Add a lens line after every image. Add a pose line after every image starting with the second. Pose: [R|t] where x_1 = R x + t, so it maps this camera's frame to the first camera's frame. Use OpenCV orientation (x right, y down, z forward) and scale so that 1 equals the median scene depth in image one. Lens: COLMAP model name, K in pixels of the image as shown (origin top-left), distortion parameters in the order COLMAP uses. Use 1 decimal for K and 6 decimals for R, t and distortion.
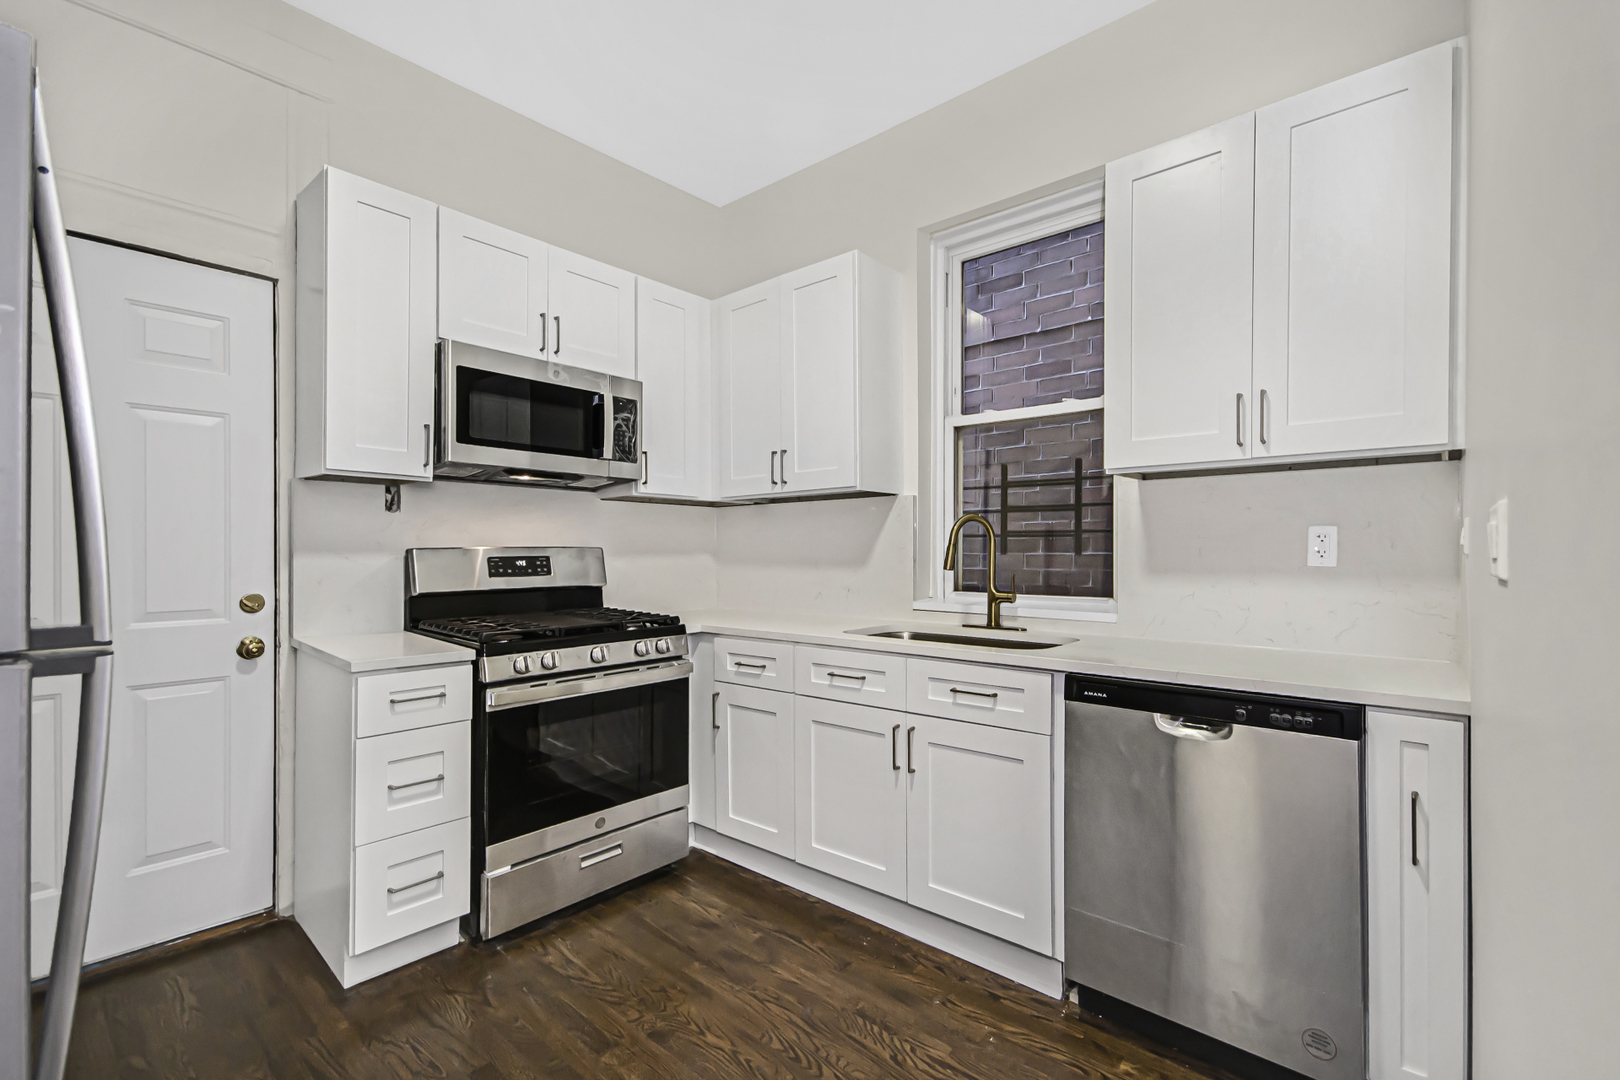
lens RADIAL K [[712.2, 0, 816.3], [0, 712.2, 541.7], [0, 0, 1]] dist [0.001044, 0.000278]
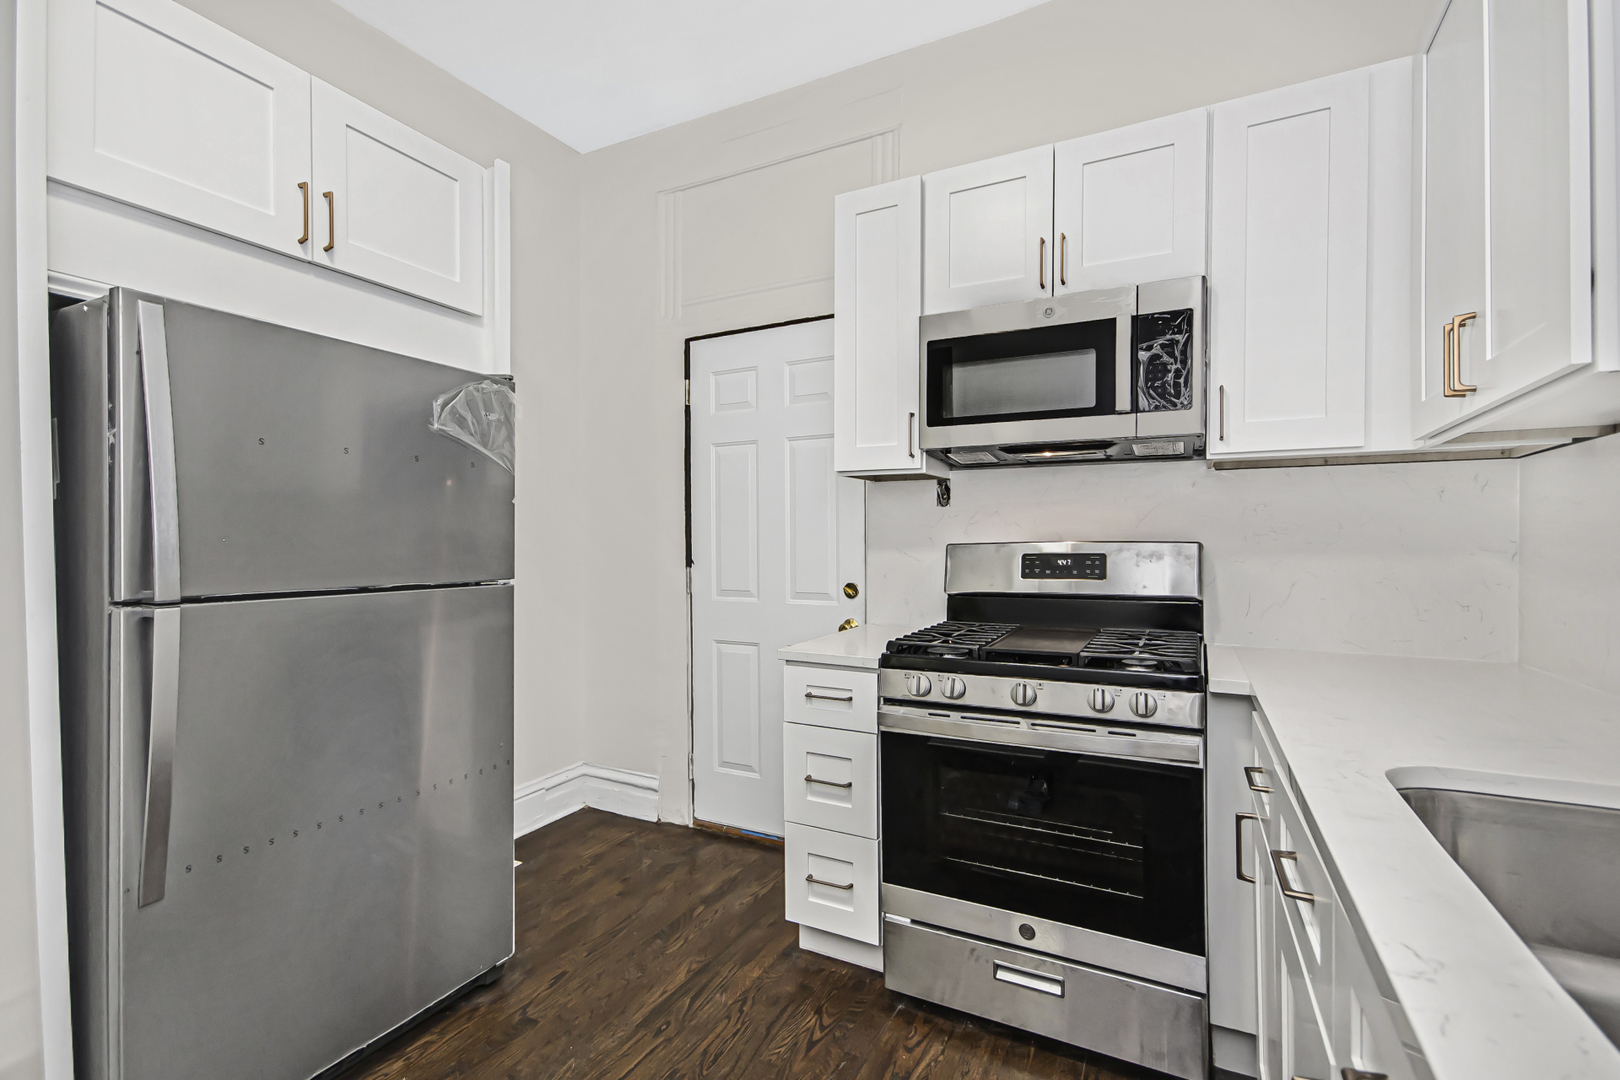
lens RADIAL K [[712.2, 0, 816.3], [0, 712.2, 541.7], [0, 0, 1]] dist [0.001044, 0.000278]
pose [[0.244764, 0.000129, -0.969583, 0.295252], [0.016463, 0.999855, 0.004289, -0.000787], [0.969443, -0.017012, 0.244726, 0.555665]]
